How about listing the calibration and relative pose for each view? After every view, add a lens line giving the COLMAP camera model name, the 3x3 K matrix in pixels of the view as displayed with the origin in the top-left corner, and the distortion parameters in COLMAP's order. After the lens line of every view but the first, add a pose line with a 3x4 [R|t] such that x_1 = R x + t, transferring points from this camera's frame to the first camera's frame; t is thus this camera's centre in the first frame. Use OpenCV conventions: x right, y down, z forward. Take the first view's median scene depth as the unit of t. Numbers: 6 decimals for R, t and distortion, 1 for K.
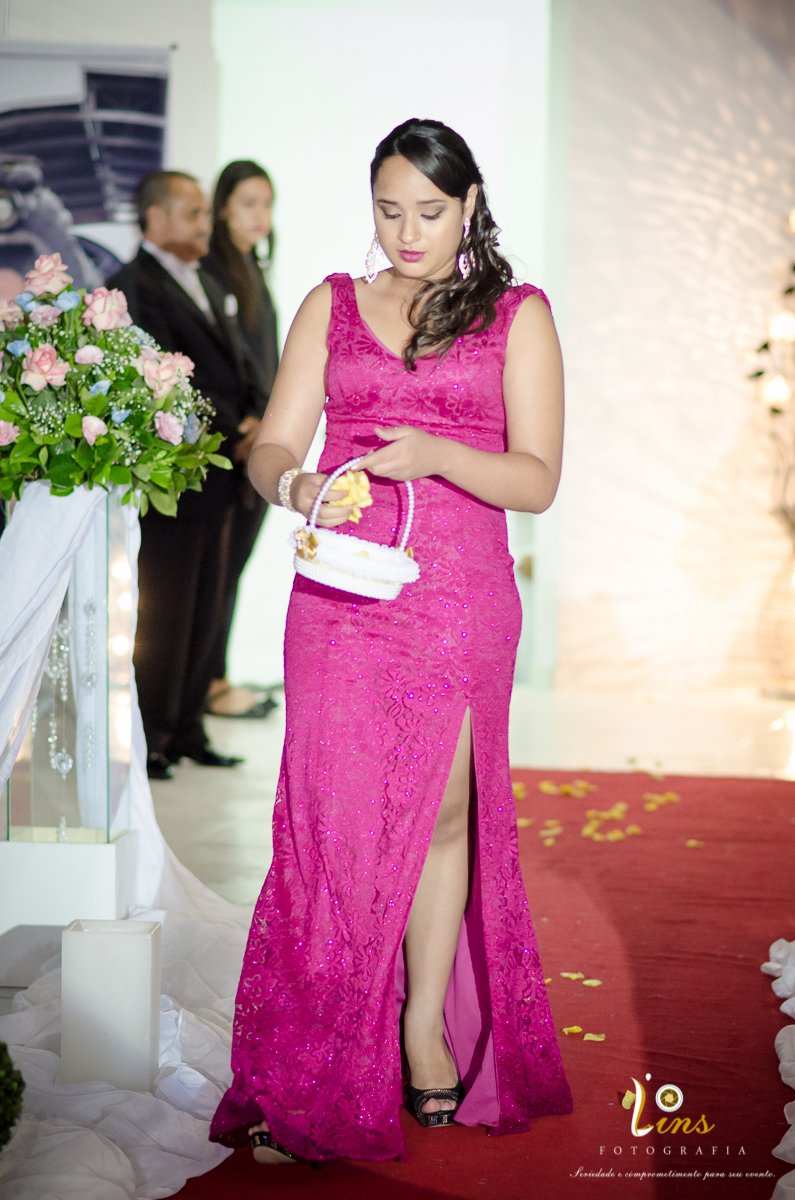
lens RADIAL K [[4126.8, 0, 396.6], [0, 4126.8, 600.3], [0, 0, 1]] dist [0.101069, 0.000000]
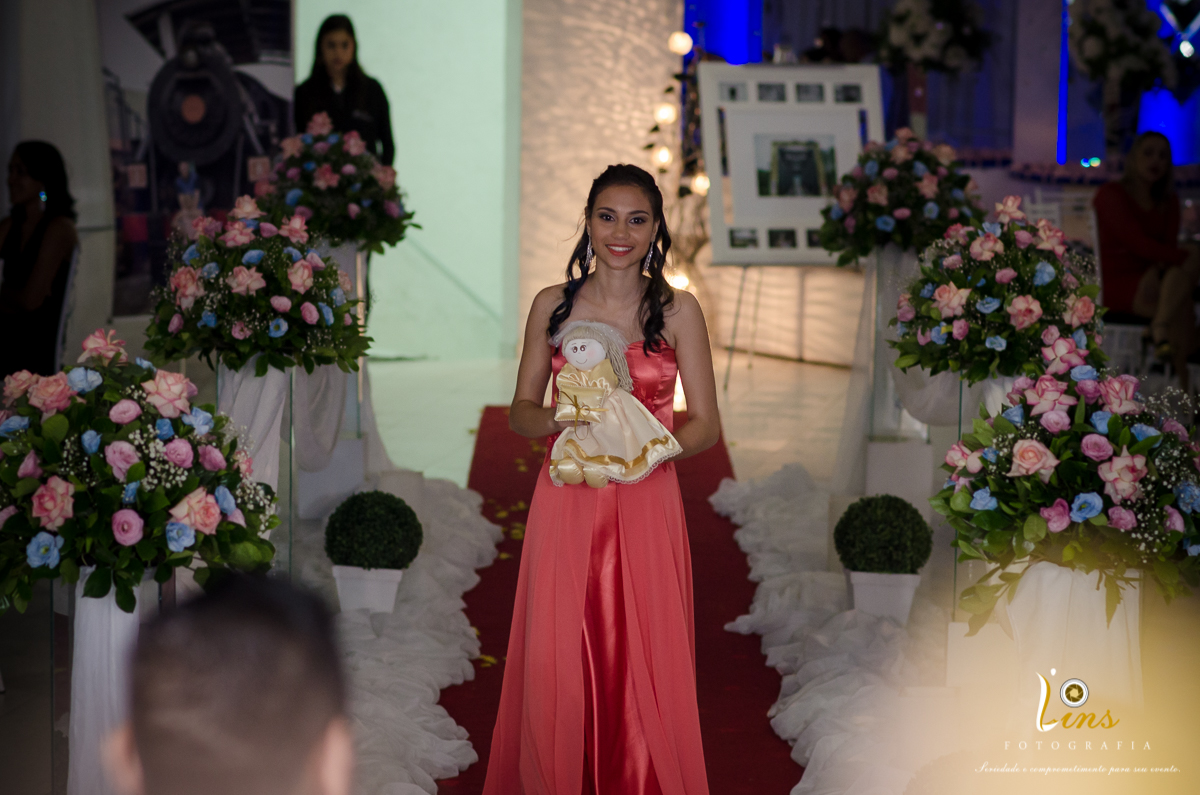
lens RADIAL K [[4126.8, 0, 604.3], [0, 4126.8, 398.1], [0, 0, 1]] dist [0.101069, 0.000000]
pose [[0.993269, -0.019609, 0.114155, -0.120210], [0.016815, 0.999536, 0.025391, -0.002003], [-0.114600, -0.023300, 0.993138, -0.575968]]
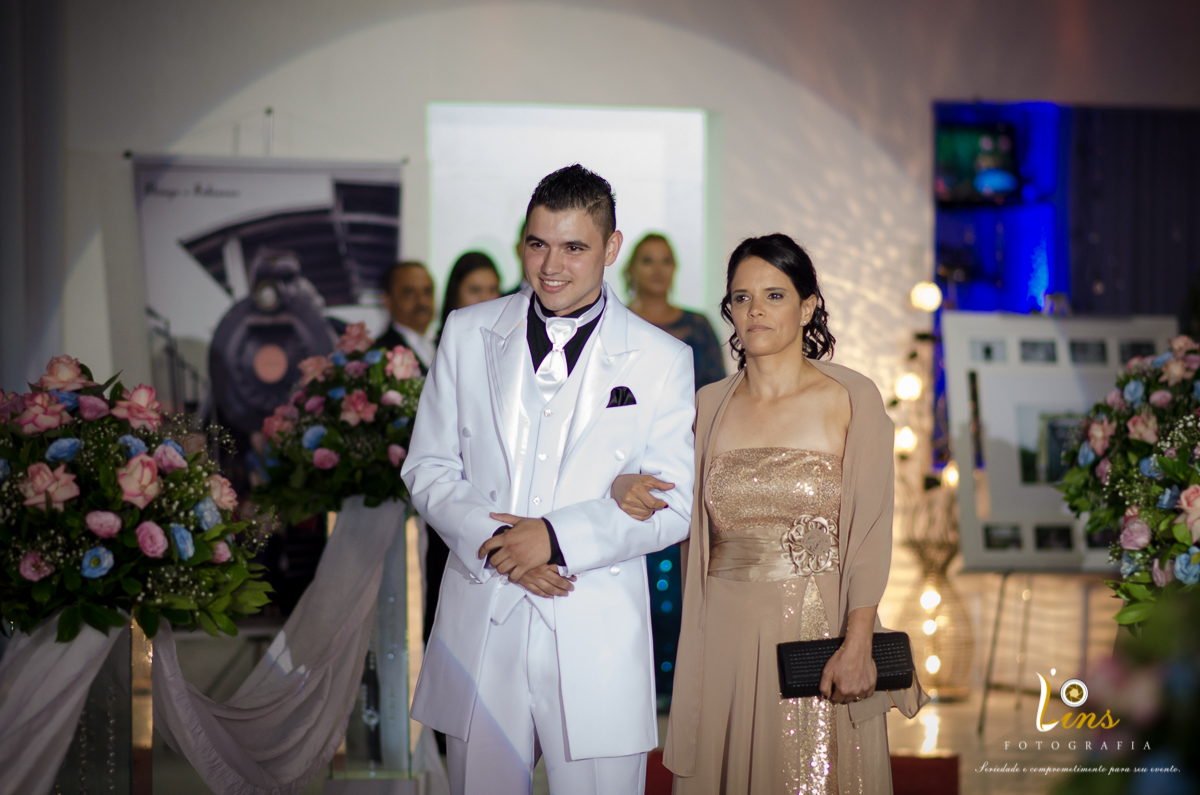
lens RADIAL K [[4126.8, 0, 597.3], [0, 4126.8, 395.2], [0, 0, 1]] dist [0.101069, 0.000000]
pose [[0.999522, -0.017958, 0.025153, -0.029586], [0.019775, 0.997066, -0.073947, 0.025721], [-0.023751, 0.074410, 0.996945, -0.205648]]
